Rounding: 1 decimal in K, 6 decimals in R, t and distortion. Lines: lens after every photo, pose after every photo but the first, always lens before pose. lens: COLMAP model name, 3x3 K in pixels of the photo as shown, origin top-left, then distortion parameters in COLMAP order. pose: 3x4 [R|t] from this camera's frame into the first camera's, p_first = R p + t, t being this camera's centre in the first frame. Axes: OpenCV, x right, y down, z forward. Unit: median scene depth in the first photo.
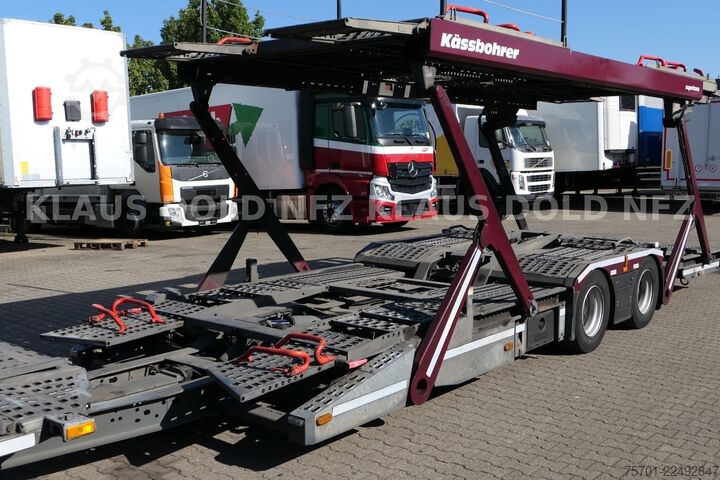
lens RADIAL K [[783.0, 0, 360.0], [0, 783.0, 240.0], [0, 0, 1]] dist [-0.023592, 0.014937]
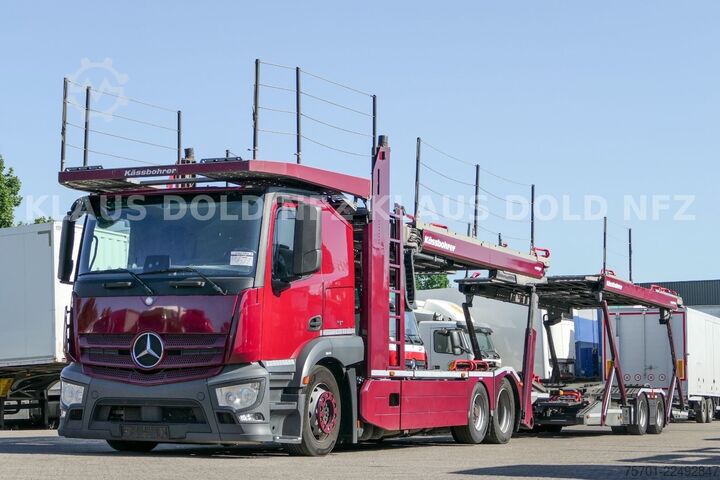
lens RADIAL K [[1407.0, 0, 360.0], [0, 1407.0, 240.0], [0, 0, 1]] dist [-0.041005, 0.133835]
pose [[0.965971, 0.040697, 0.255428, -0.680054], [0.016532, 0.975810, -0.217995, 0.219888], [-0.258121, 0.214800, 0.941931, -1.163711]]
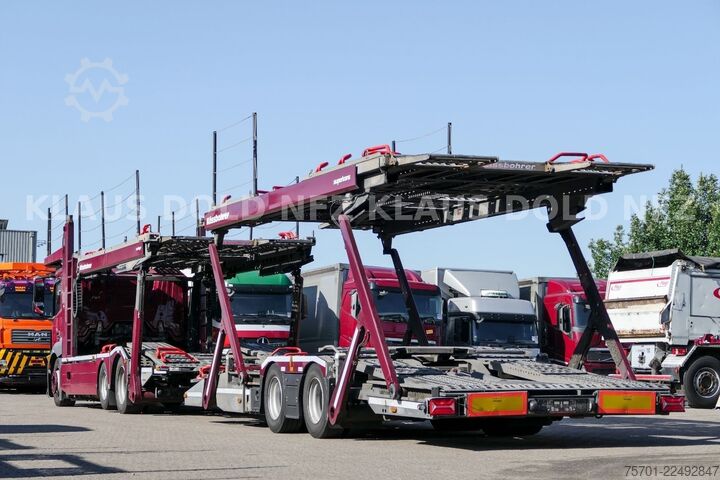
lens RADIAL K [[1650.0, 0, 360.0], [0, 1650.0, 240.0], [0, 0, 1]] dist [-0.037342, -0.013069]
pose [[-0.478998, -0.065870, -0.875341, 1.279383], [-0.096452, 0.995092, -0.022102, -0.055406], [0.872501, 0.073842, -0.483000, 1.205869]]
